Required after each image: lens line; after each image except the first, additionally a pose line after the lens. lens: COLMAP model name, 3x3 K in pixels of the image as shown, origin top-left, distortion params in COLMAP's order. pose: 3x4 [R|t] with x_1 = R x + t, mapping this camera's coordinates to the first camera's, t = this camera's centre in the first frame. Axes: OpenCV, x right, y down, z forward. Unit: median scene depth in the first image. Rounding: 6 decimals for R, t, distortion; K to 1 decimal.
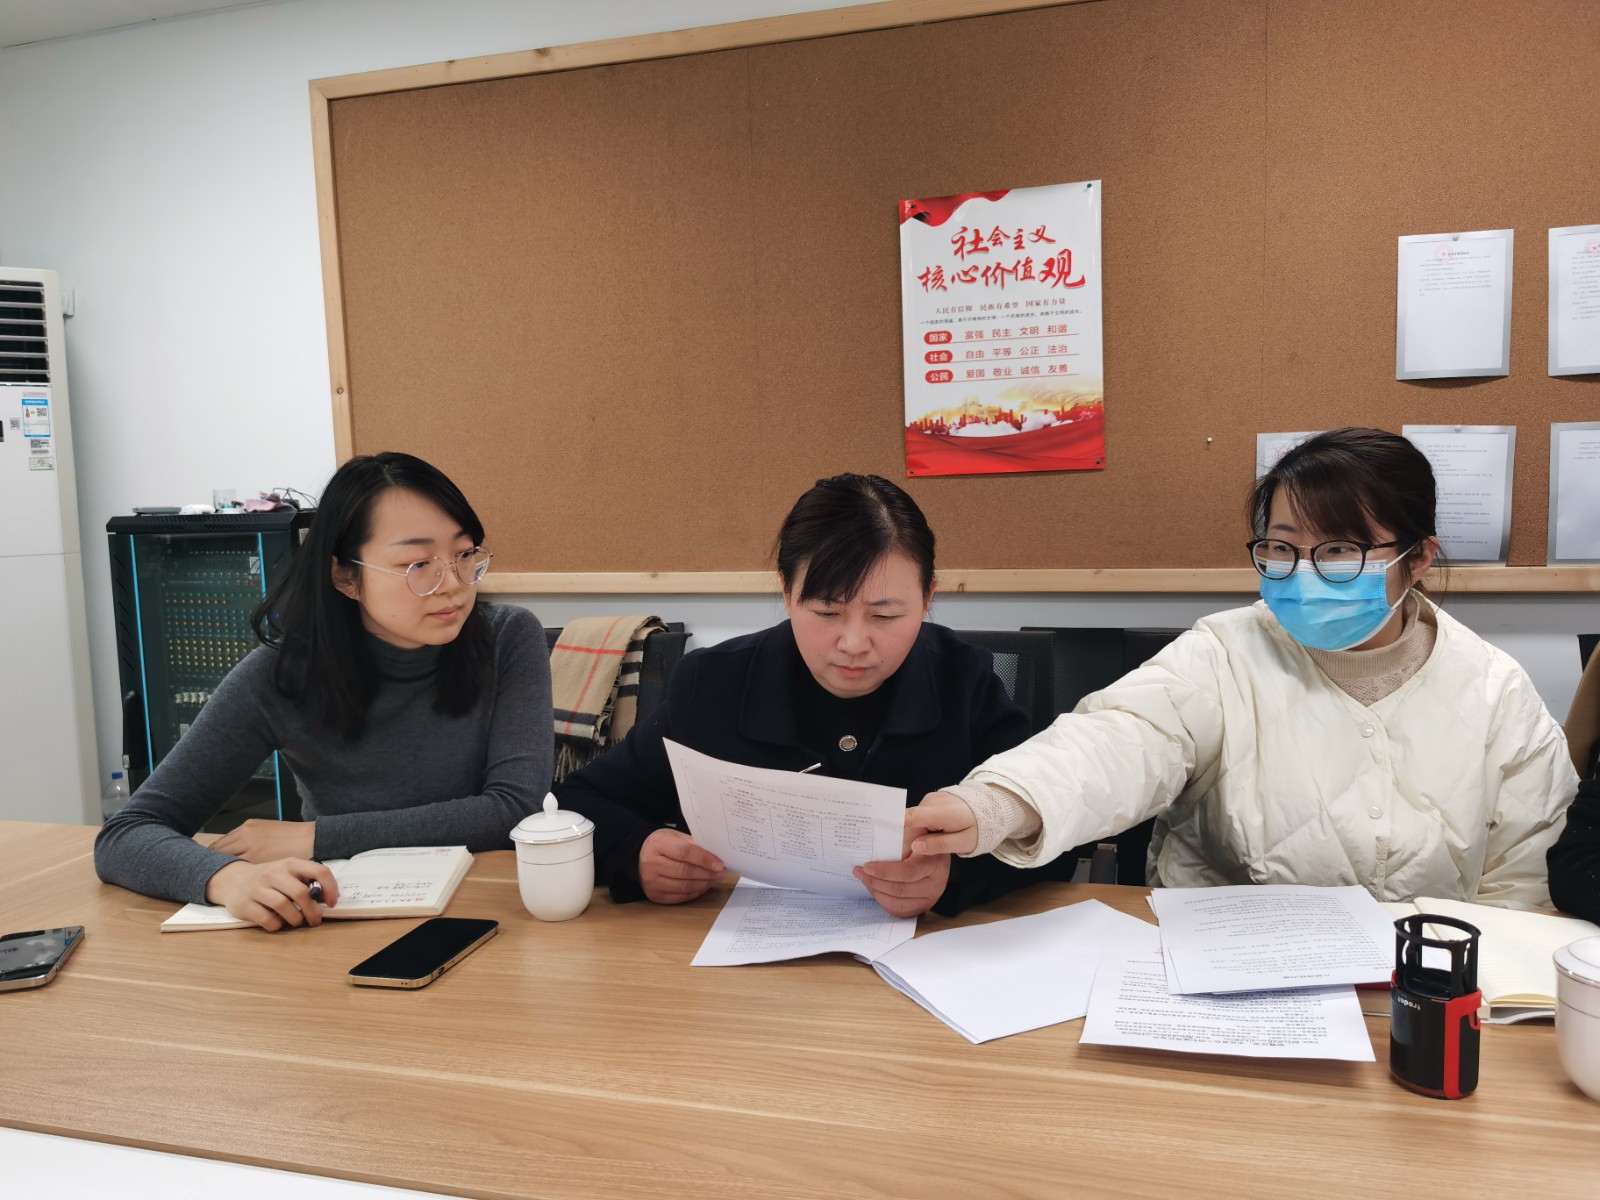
lens RADIAL K [[1291.0, 0, 799.8], [0, 1291.0, 590.5], [0, 0, 1]] dist [0.028634, -0.008041]
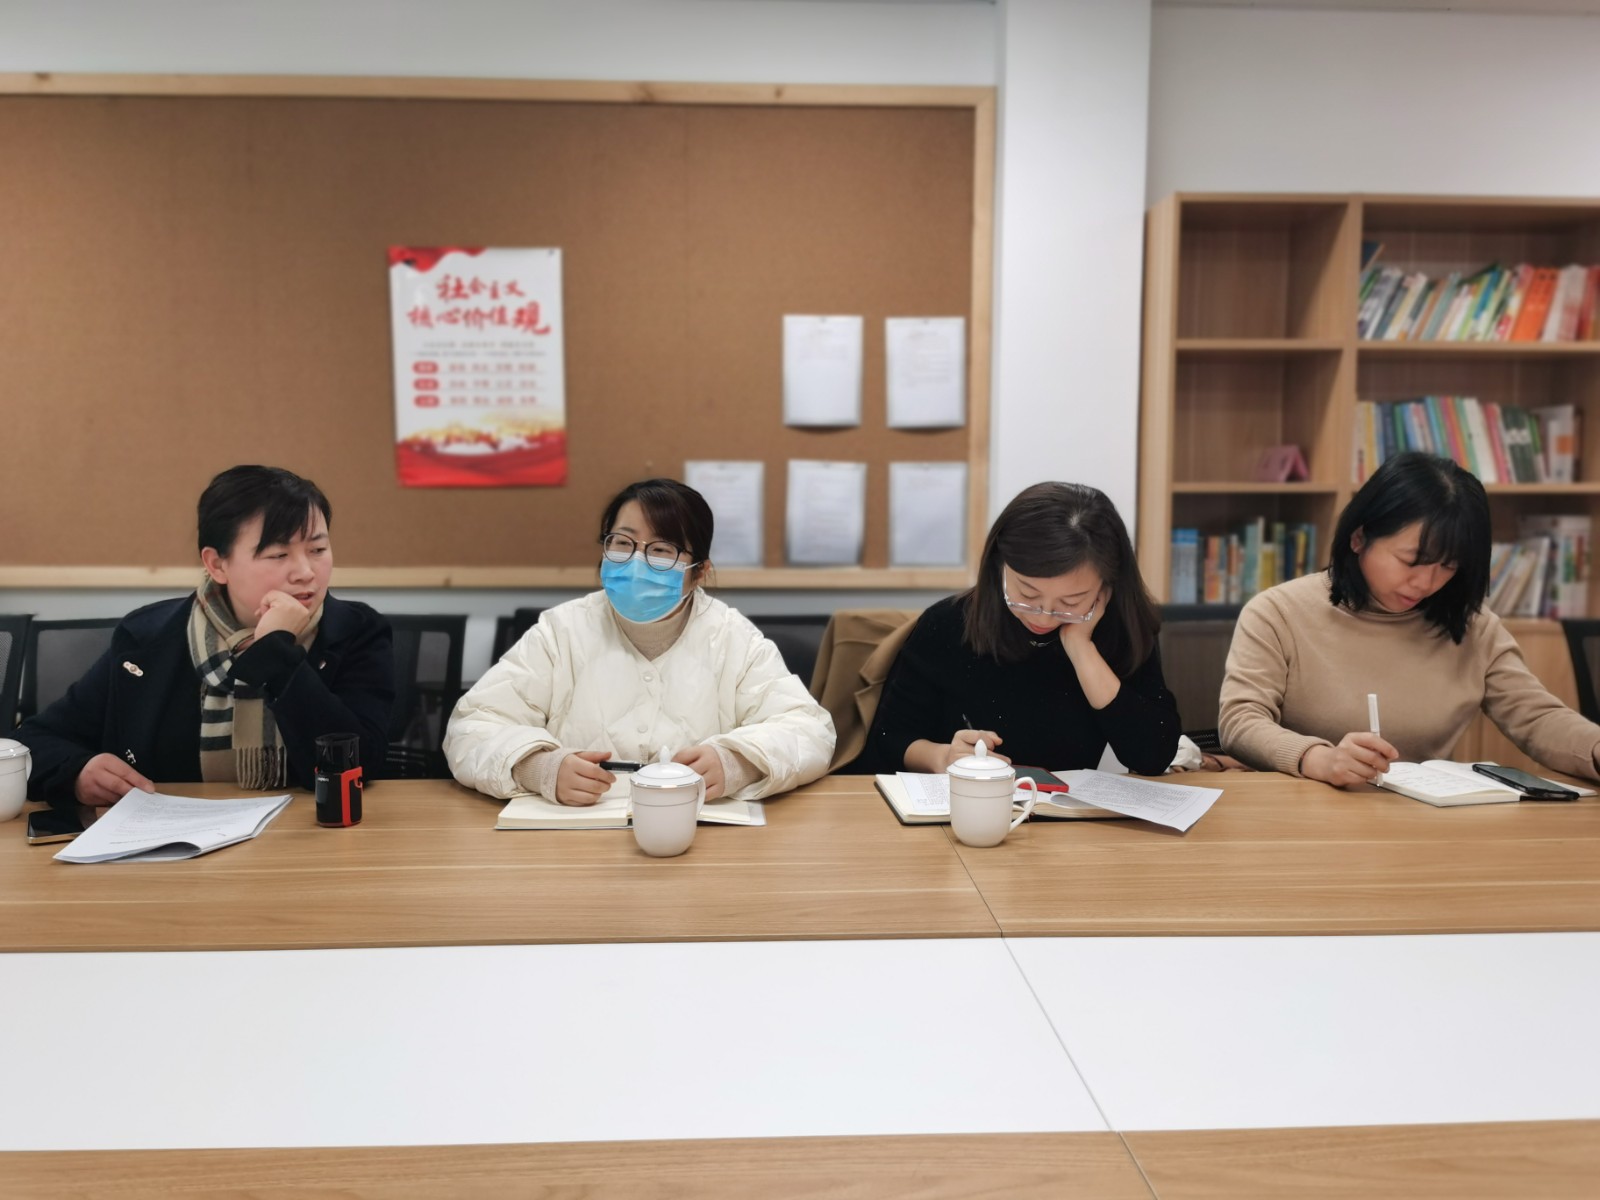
lens RADIAL K [[1247.1, 0, 800.6], [0, 1247.1, 589.1], [0, 0, 1]] dist [0.039451, -0.064011]
pose [[0.946410, 0.001271, 0.322965, 0.063914], [-0.001123, 0.999999, -0.000646, 0.004282], [-0.322966, 0.000249, 0.946411, -0.180020]]
